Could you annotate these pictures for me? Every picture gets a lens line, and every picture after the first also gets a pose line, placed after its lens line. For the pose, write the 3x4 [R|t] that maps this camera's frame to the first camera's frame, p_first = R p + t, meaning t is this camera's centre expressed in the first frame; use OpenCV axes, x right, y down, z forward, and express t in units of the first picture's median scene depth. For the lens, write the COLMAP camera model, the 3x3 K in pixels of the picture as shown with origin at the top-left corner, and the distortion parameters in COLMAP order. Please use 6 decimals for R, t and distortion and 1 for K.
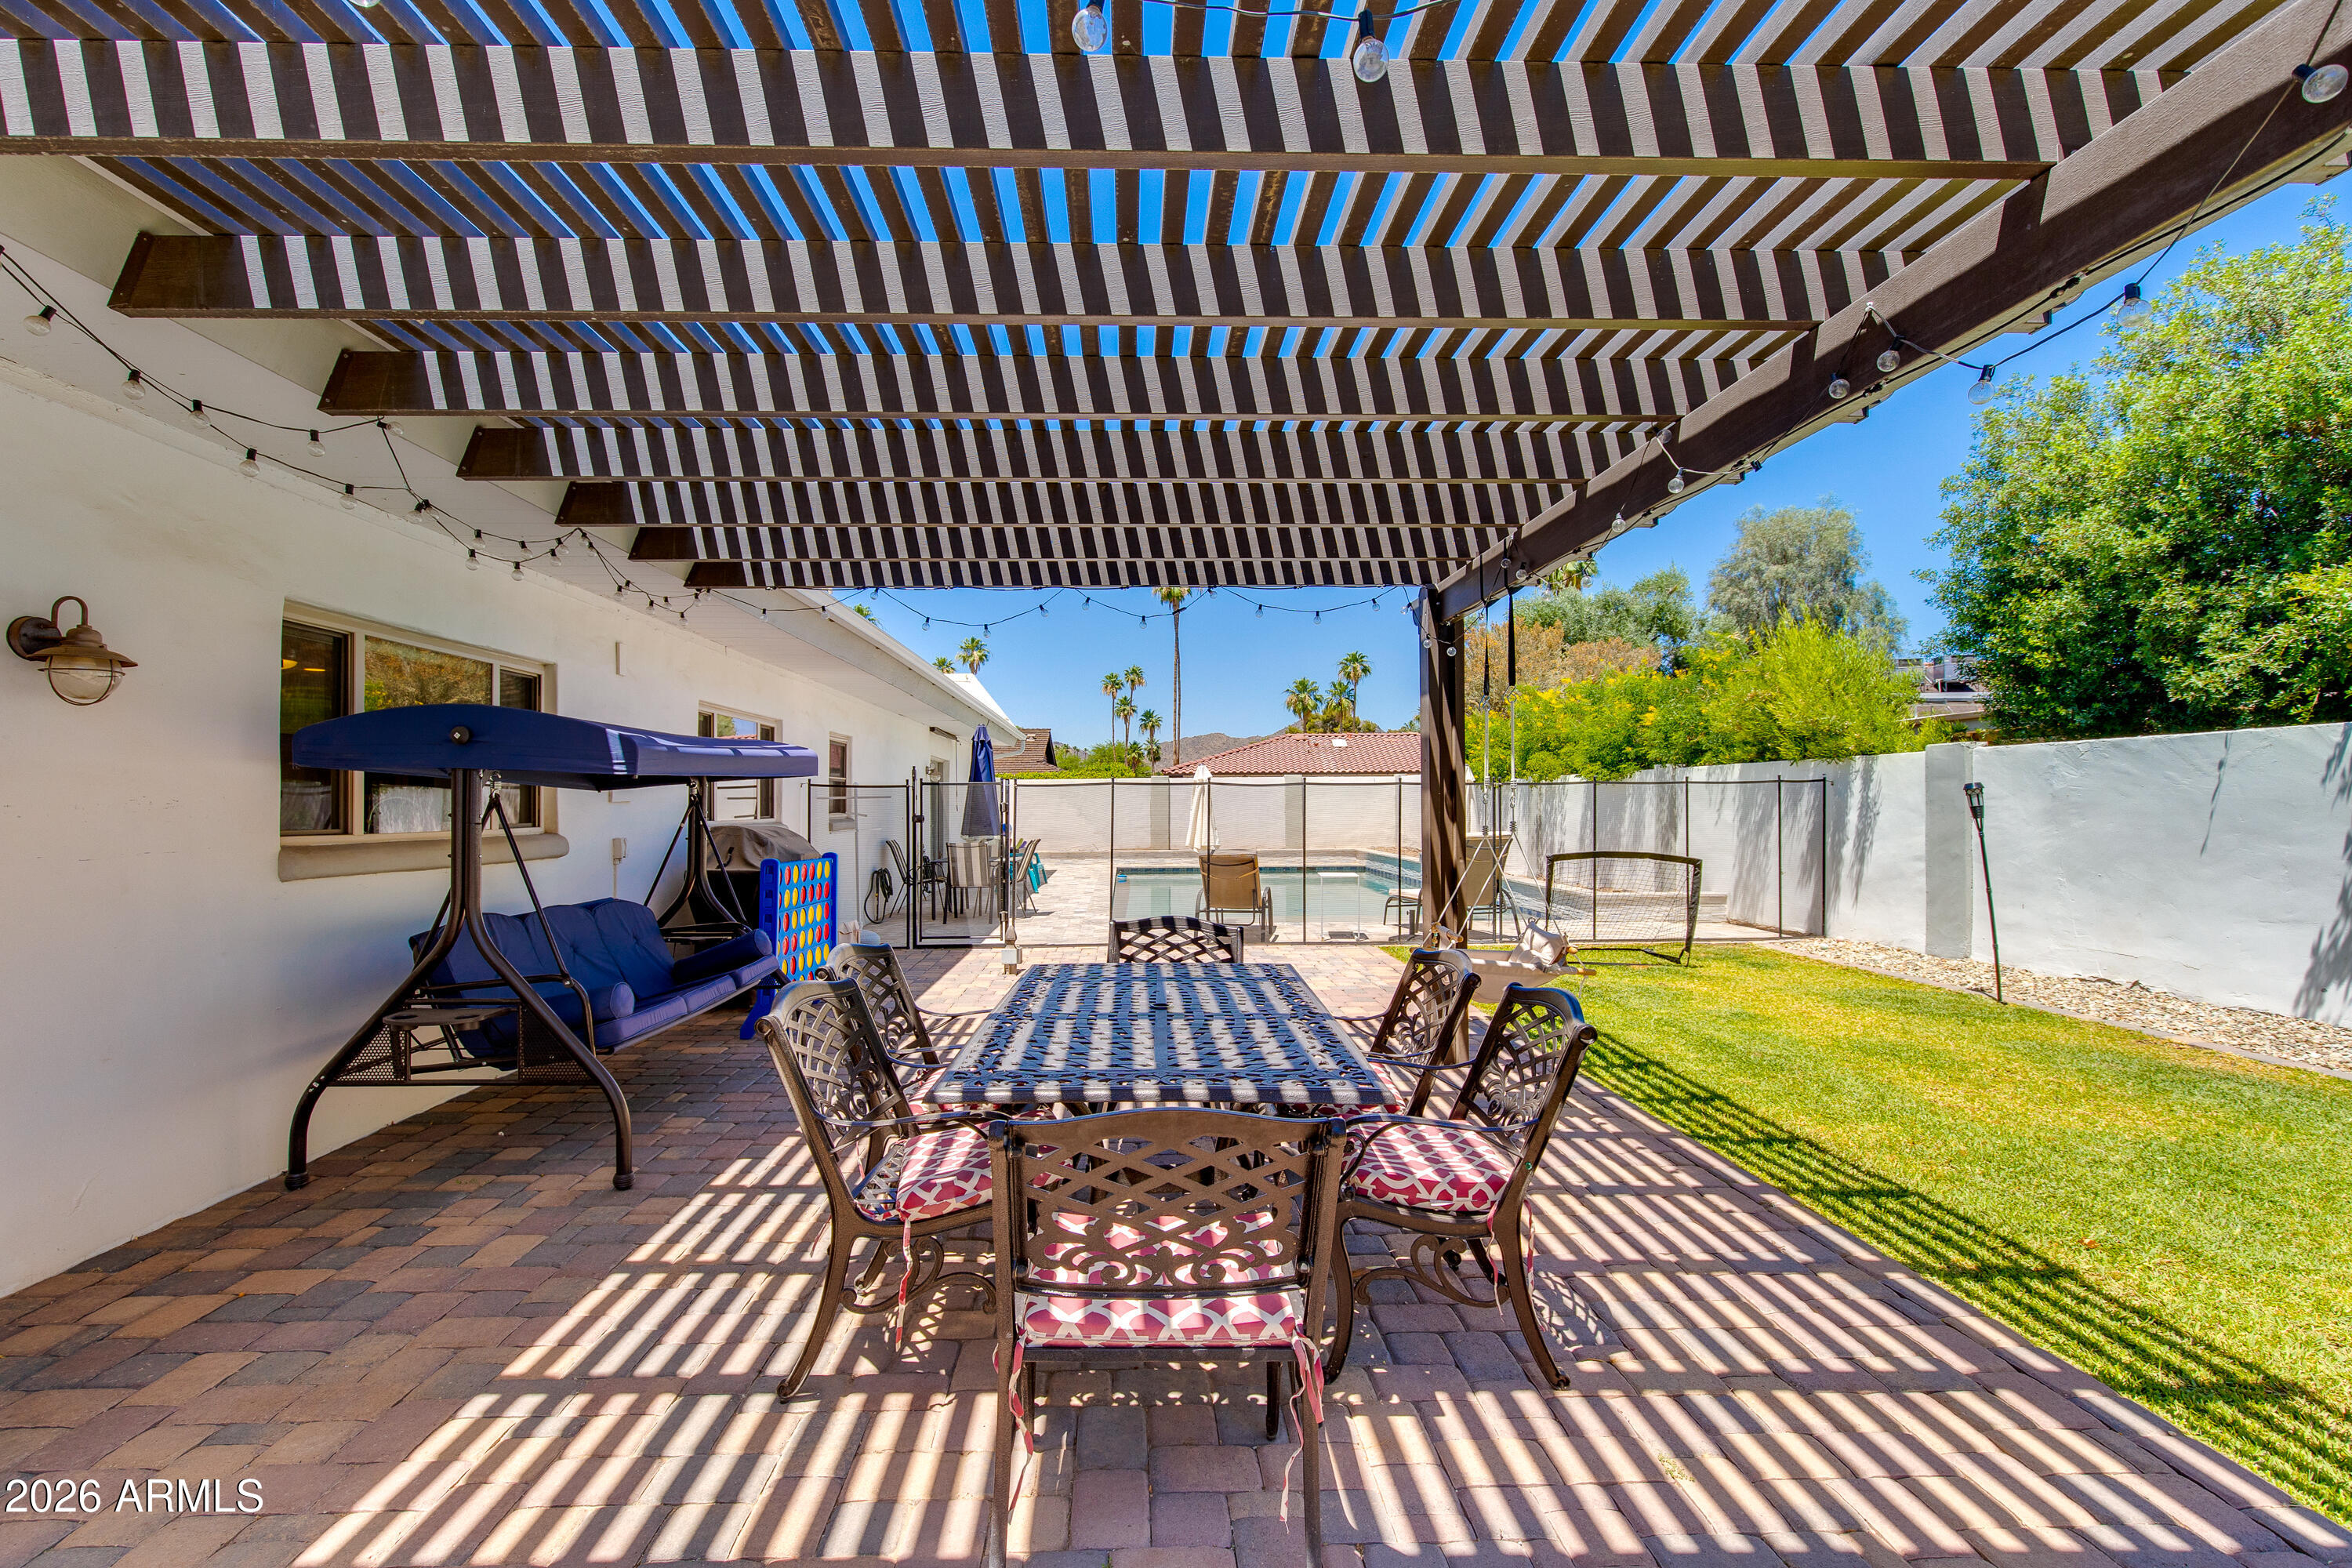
lens RADIAL K [[1062.4, 0, 1170.8], [0, 1062.4, 779.0], [0, 0, 1]] dist [0.009469, -0.006815]
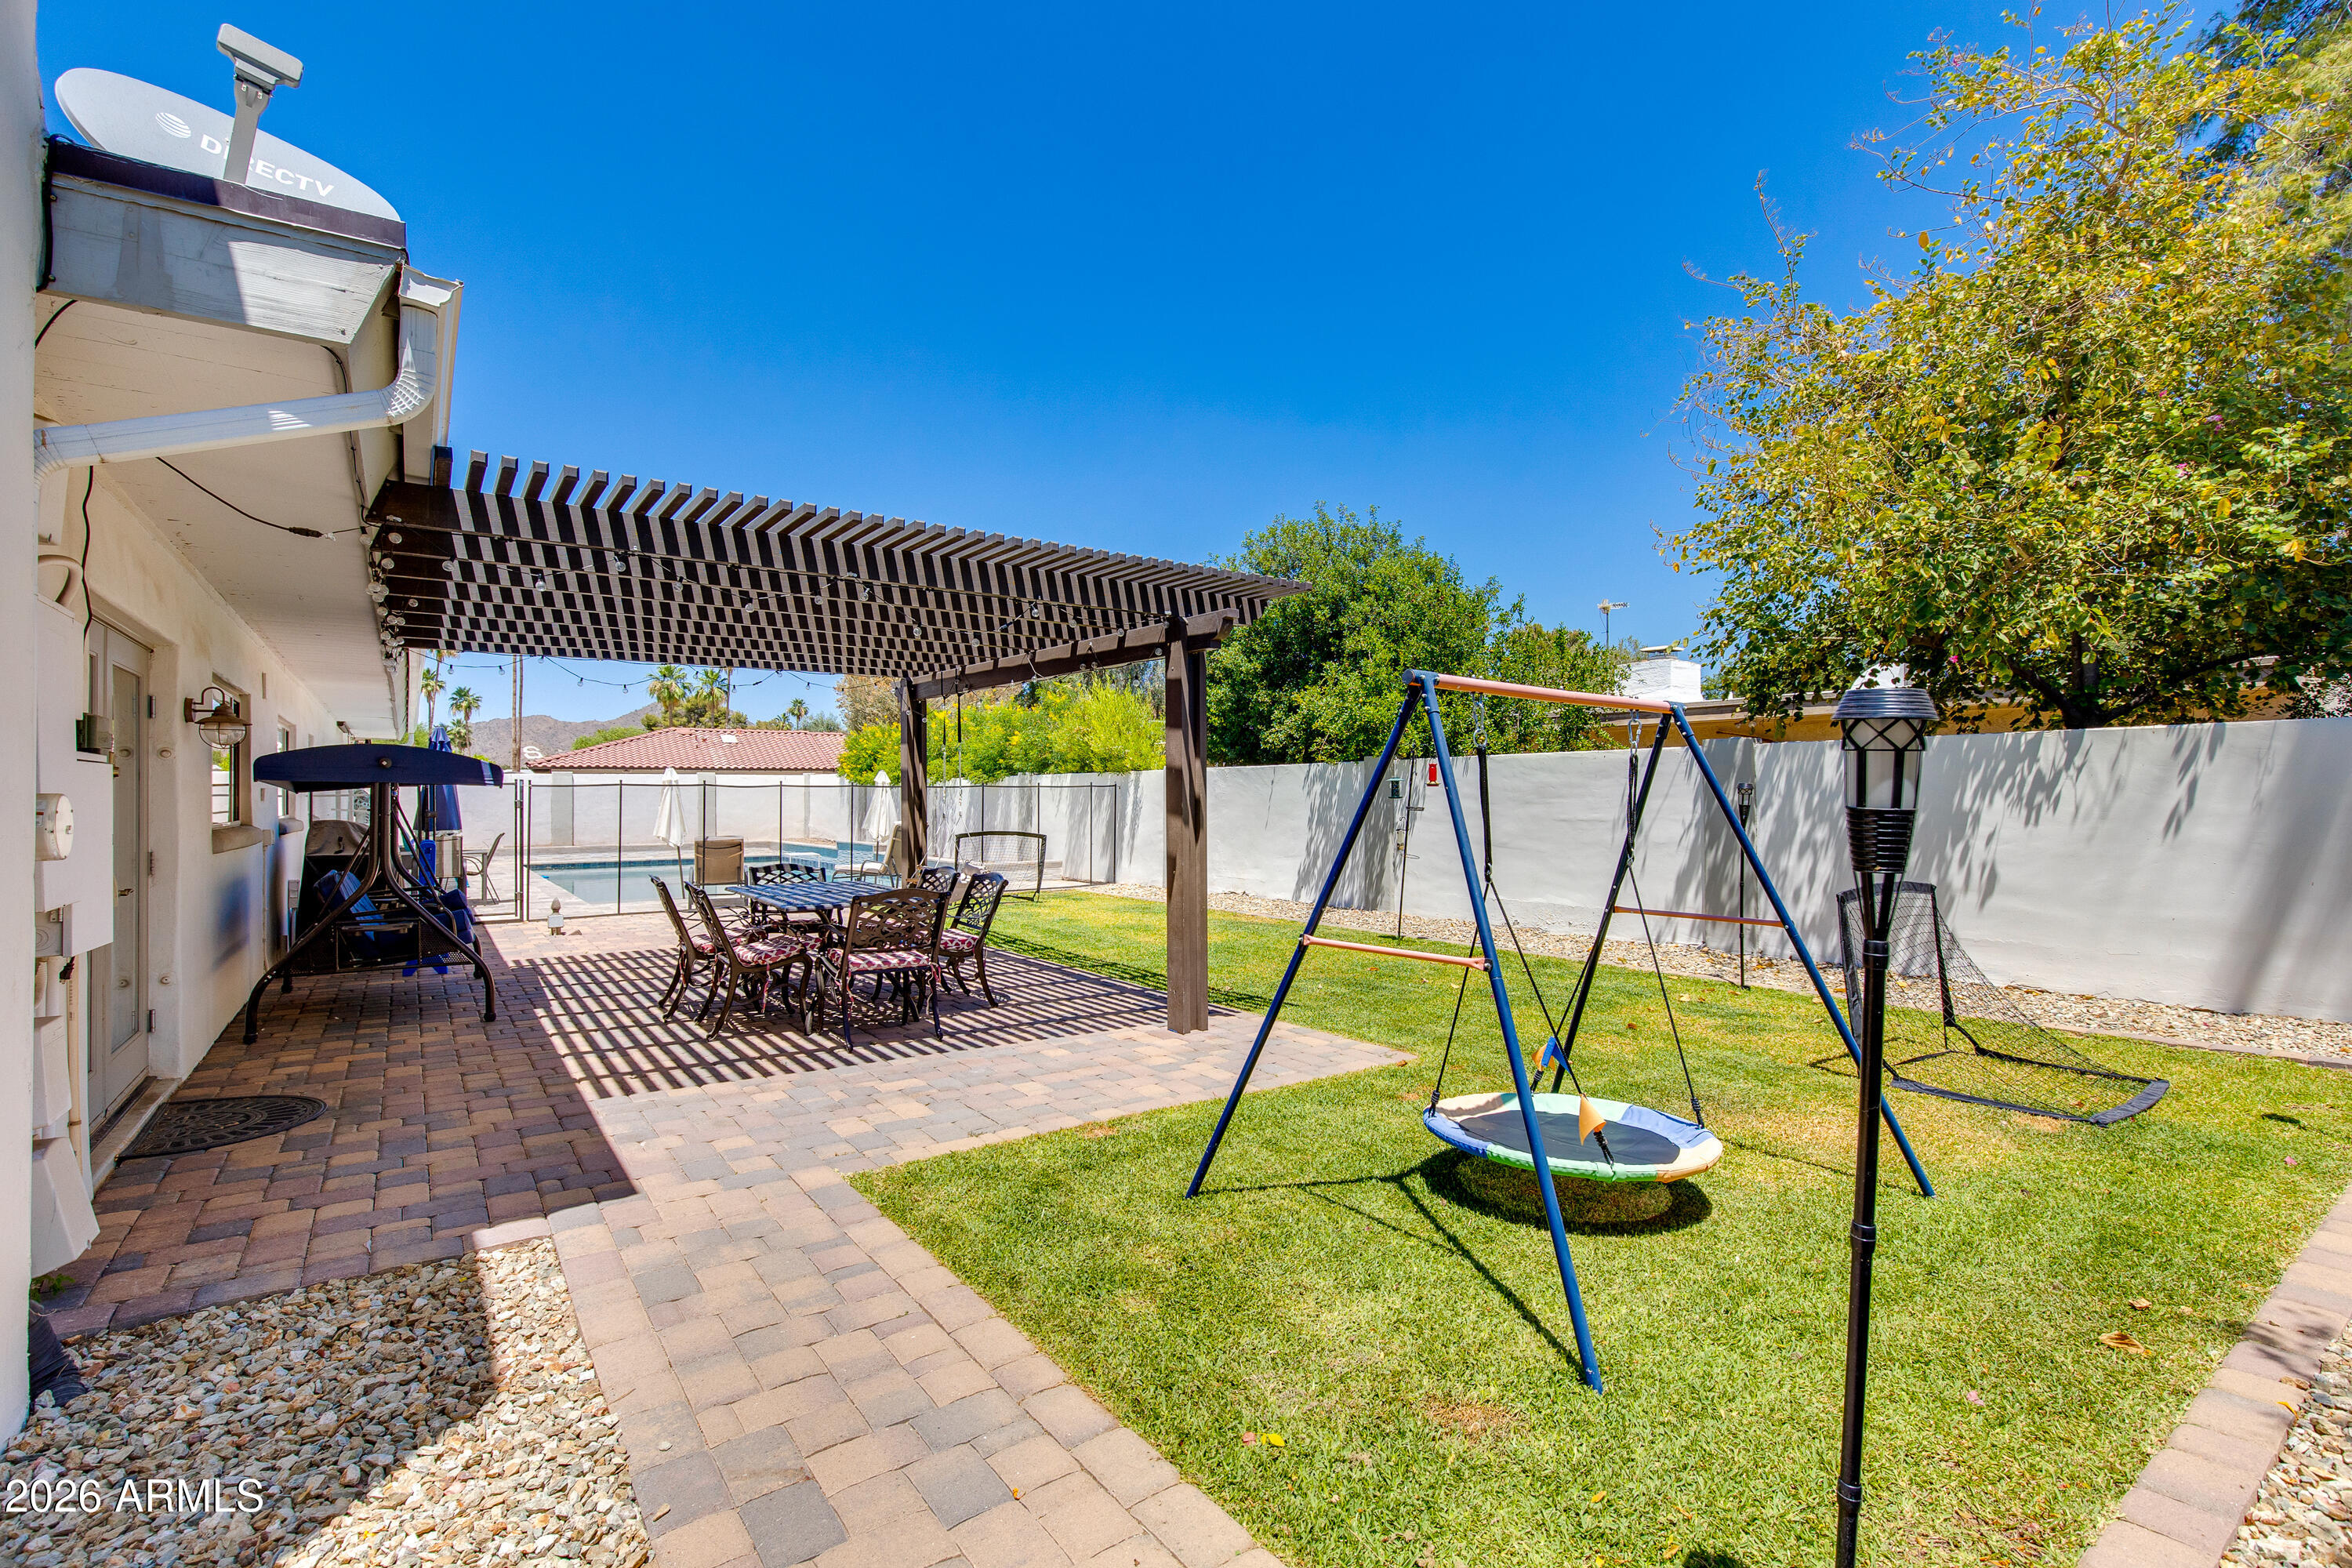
lens RADIAL K [[1062.4, 0, 1171.3], [0, 1062.4, 787.8], [0, 0, 1]] dist [0.009469, -0.006815]
pose [[0.839121, 0.005836, 0.543914, -0.212992], [-0.012909, 0.999874, 0.009188, -0.012559], [-0.543792, -0.014732, 0.839091, -0.442960]]
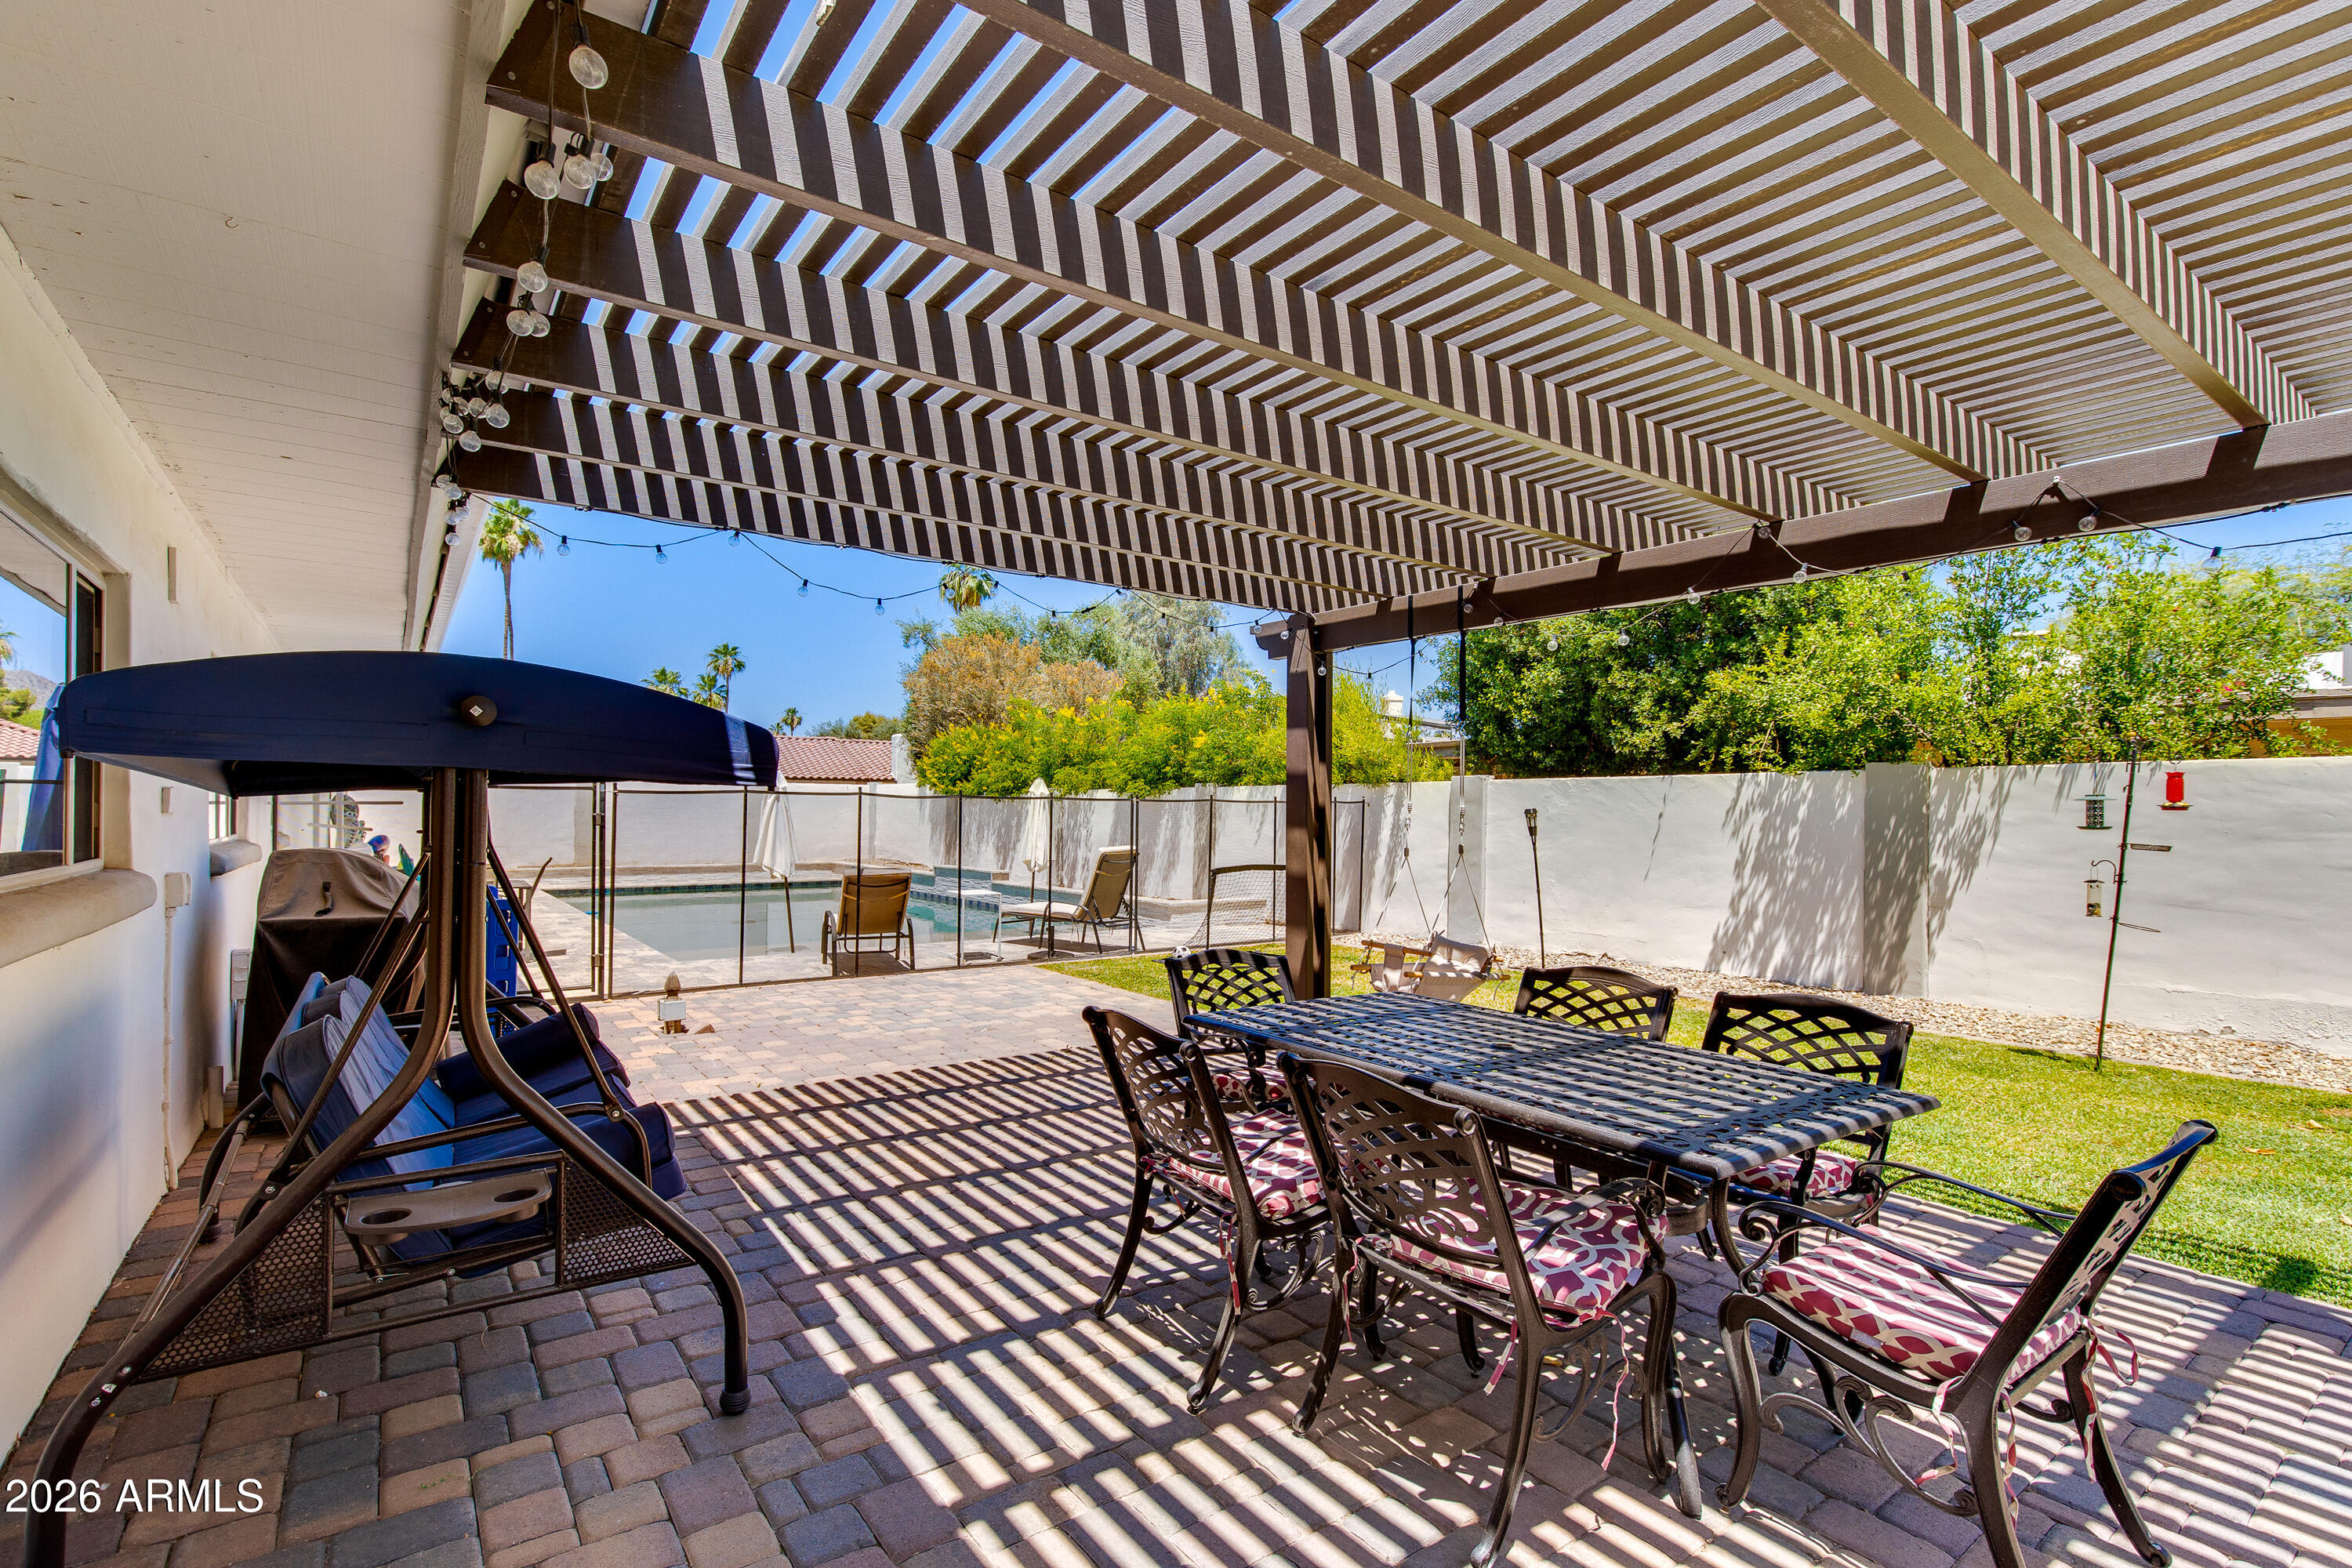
lens RADIAL K [[1062.4, 0, 1178.5], [0, 1062.4, 796.2], [0, 0, 1]] dist [0.009469, -0.006815]
pose [[0.827732, 0.019894, 0.560771, -0.268348], [-0.024985, 0.999687, 0.001413, -0.001864], [-0.560567, -0.015180, 0.827970, 0.124747]]
